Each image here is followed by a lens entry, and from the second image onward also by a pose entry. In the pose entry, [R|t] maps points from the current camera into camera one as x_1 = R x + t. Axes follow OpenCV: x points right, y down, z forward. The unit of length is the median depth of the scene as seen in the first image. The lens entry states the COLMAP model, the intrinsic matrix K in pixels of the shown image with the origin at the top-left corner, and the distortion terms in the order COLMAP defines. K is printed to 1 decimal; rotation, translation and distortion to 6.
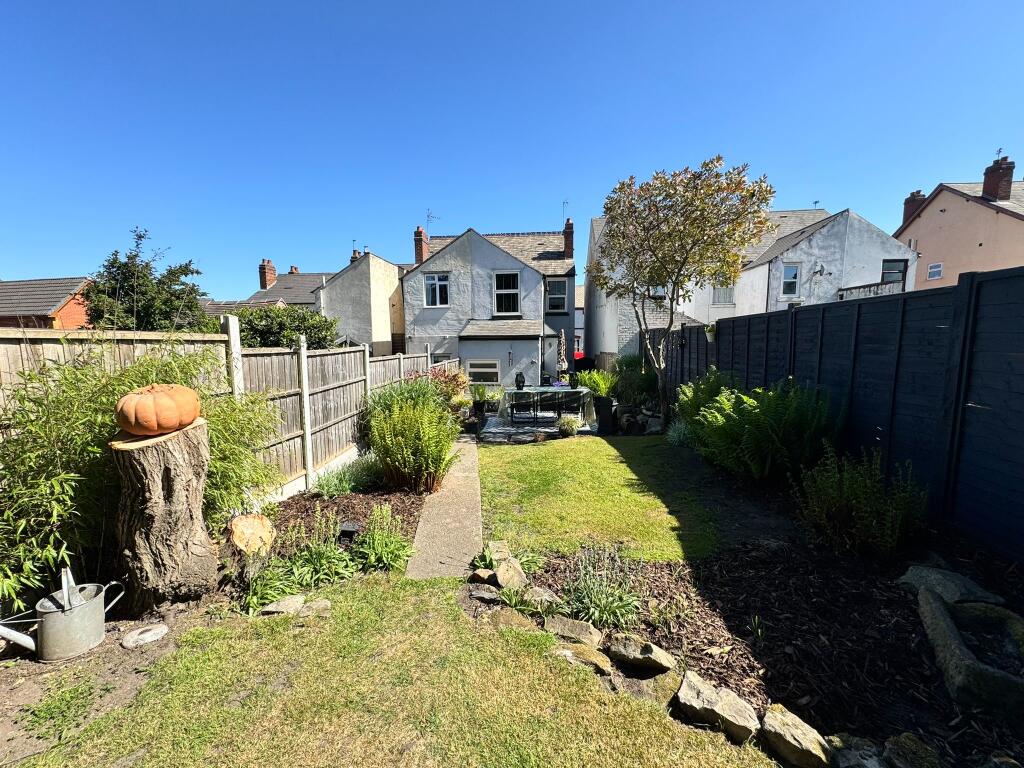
lens RADIAL K [[409.1, 0, 511.4], [0, 409.1, 383.2], [0, 0, 1]] dist [-0.000918, -0.000276]
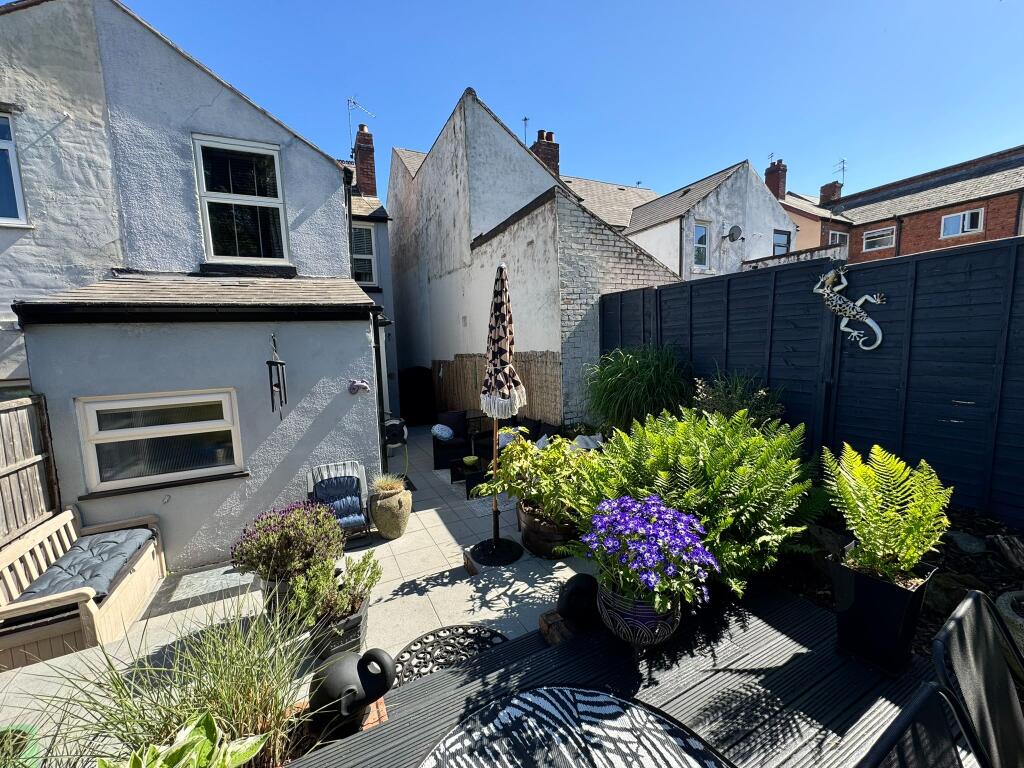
lens RADIAL K [[409.1, 0, 512.7], [0, 409.1, 384.1], [0, 0, 1]] dist [-0.000918, -0.000276]
pose [[0.850114, -0.079449, 0.520572, -0.009297], [0.086732, 0.996177, 0.010398, -0.040564], [-0.519408, 0.036311, 0.853755, 0.562387]]
